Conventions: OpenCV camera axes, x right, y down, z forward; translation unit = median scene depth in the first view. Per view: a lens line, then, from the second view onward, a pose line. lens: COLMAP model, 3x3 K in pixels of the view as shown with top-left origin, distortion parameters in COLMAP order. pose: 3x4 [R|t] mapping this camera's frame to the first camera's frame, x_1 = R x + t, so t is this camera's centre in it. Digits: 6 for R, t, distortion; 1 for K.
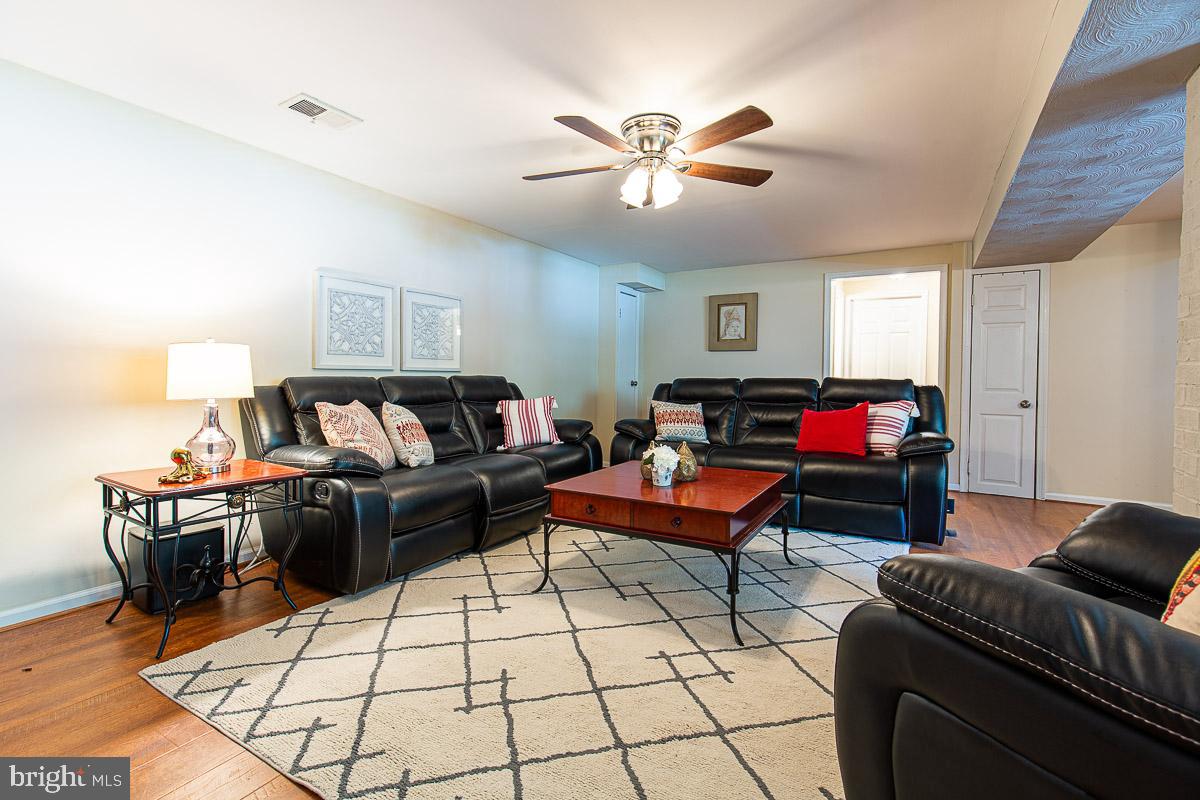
lens RADIAL K [[548.3, 0, 595.6], [0, 548.3, 379.6], [0, 0, 1]] dist [0.007095, -0.002836]
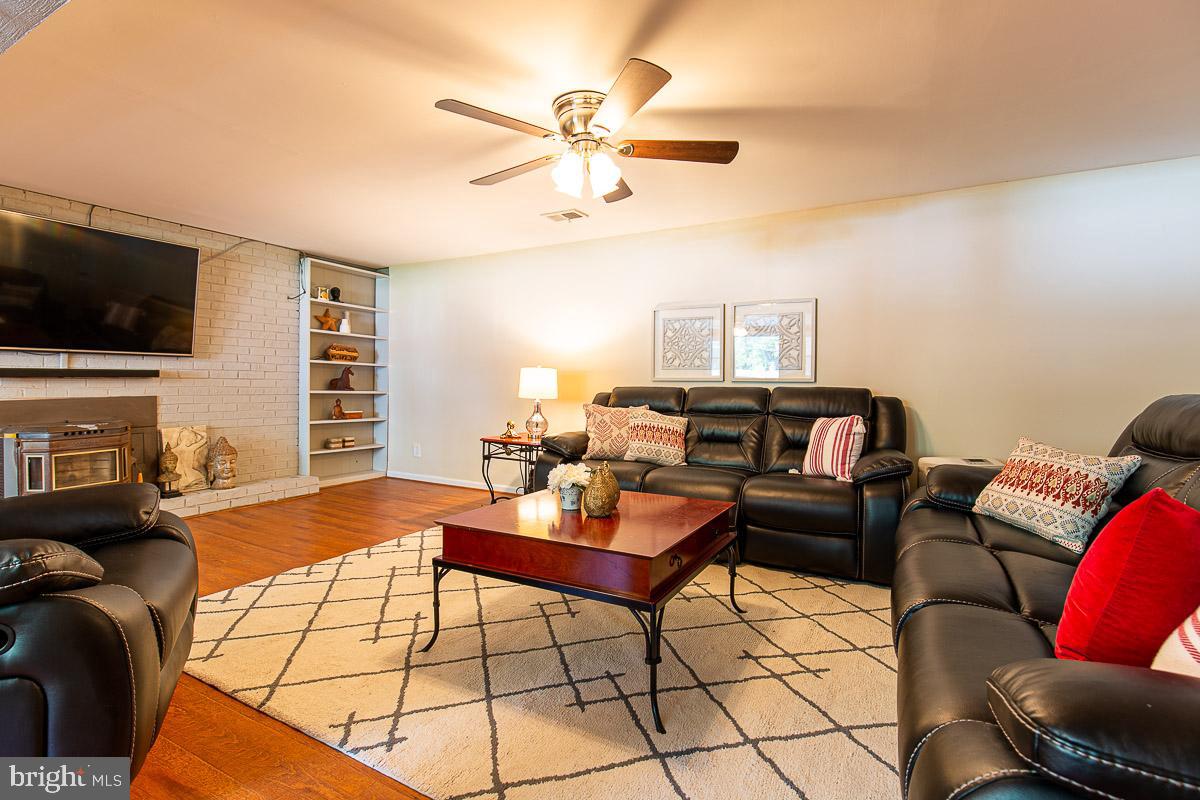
lens RADIAL K [[548.3, 0, 595.6], [0, 548.3, 379.6], [0, 0, 1]] dist [0.007095, -0.002836]
pose [[0.032551, -0.012205, -0.999396, 0.874182], [-0.013143, 0.999834, -0.012639, -0.004458], [0.999384, 0.013546, 0.032385, 0.874288]]
